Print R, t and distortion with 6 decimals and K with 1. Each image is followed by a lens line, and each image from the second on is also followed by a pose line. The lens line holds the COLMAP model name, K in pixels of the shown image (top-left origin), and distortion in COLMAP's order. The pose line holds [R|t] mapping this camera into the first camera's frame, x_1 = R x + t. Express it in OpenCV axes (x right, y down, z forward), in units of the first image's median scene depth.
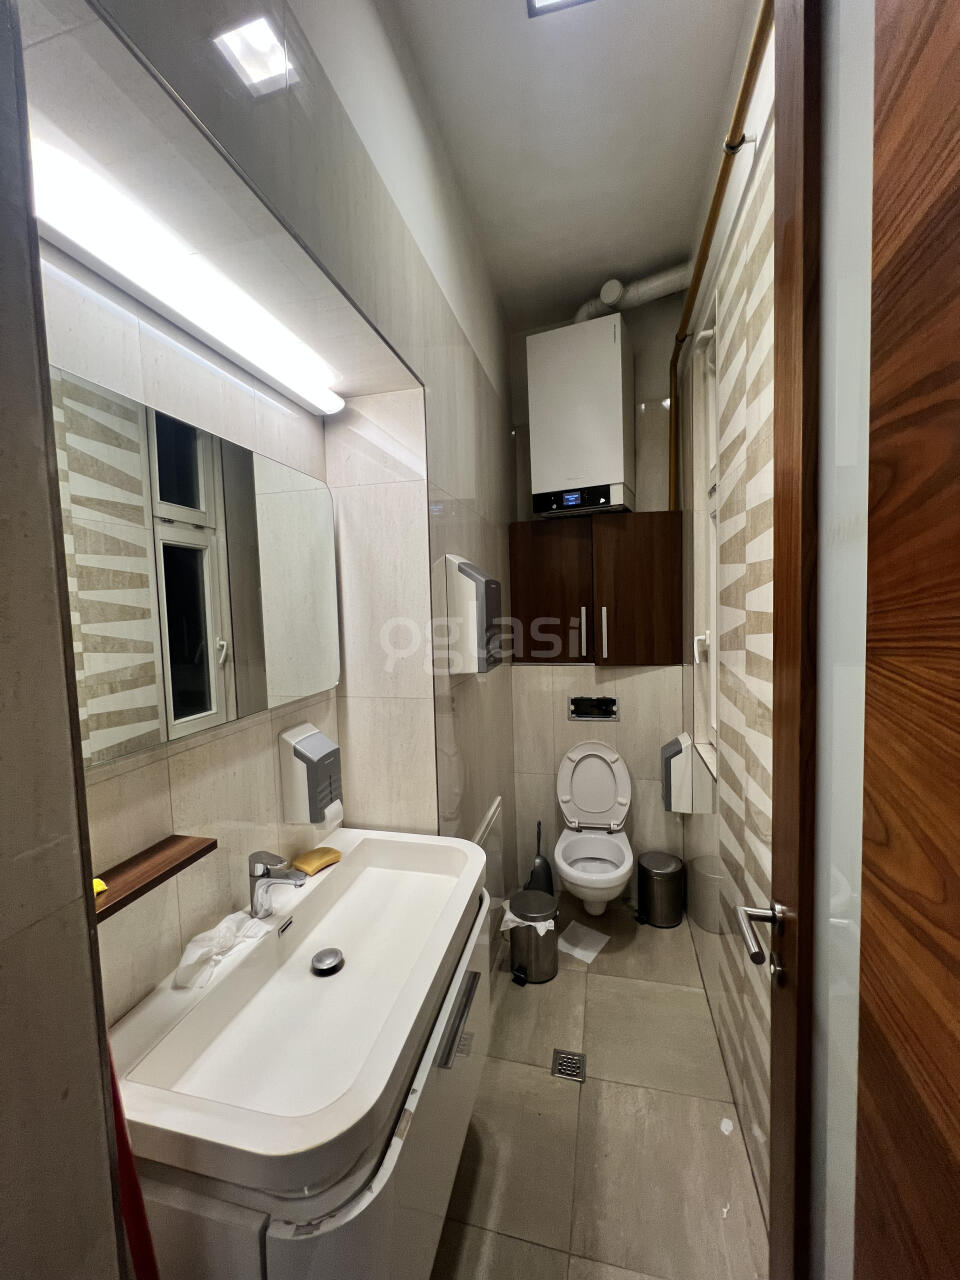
lens RADIAL K [[516.3, 0, 480.0], [0, 516.3, 640.0], [0, 0, 1]] dist [-0.003027, 0.000153]
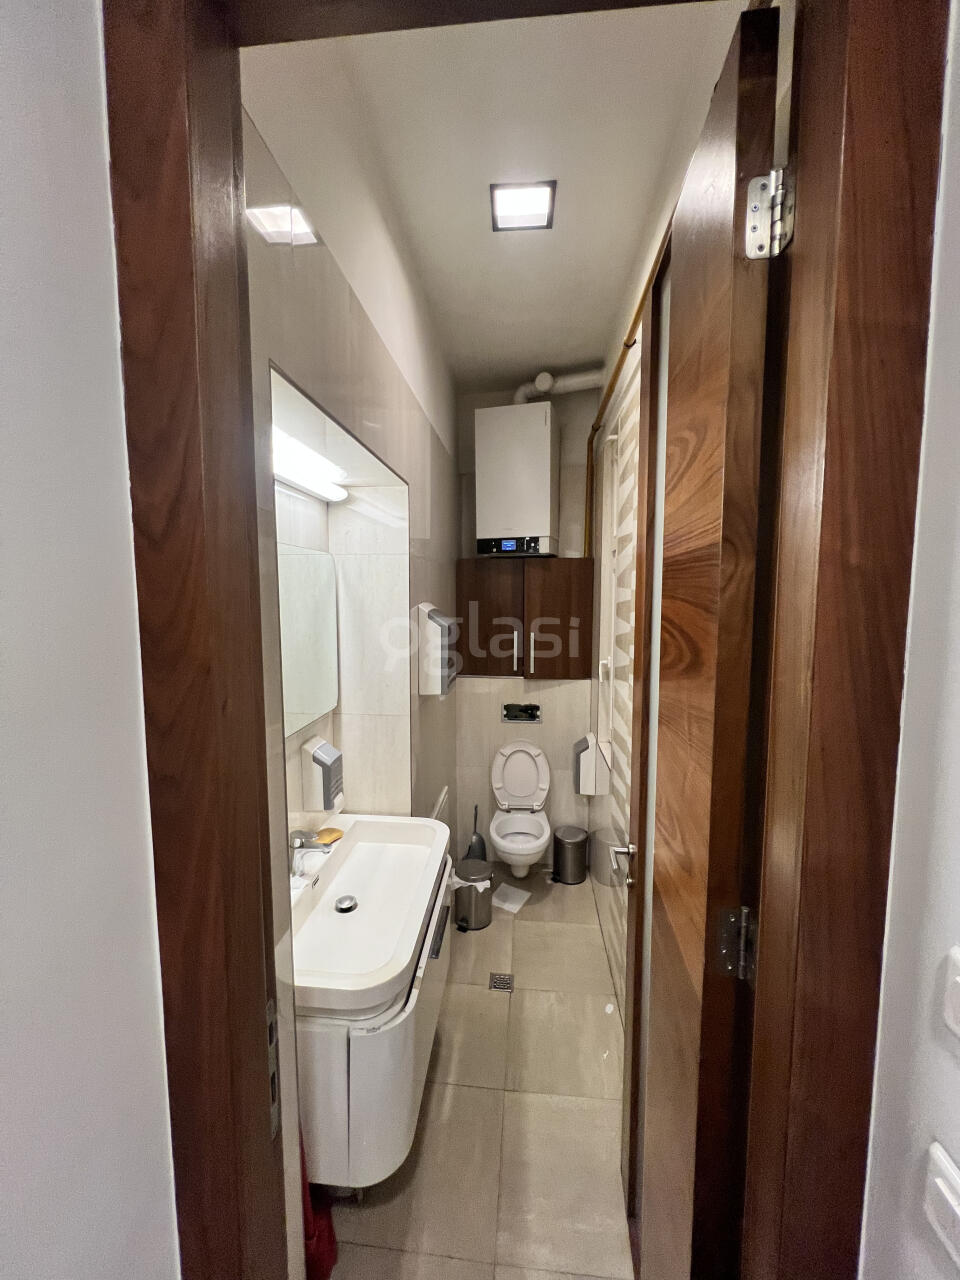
lens RADIAL K [[514.9, 0, 480.0], [0, 514.9, 640.0], [0, 0, 1]] dist [-0.002338, 0.000023]
pose [[0.989039, 0.016091, 0.146775, -0.074491], [-0.019478, 0.999575, 0.021668, -0.079493], [-0.146364, -0.024290, 0.988933, -0.237798]]
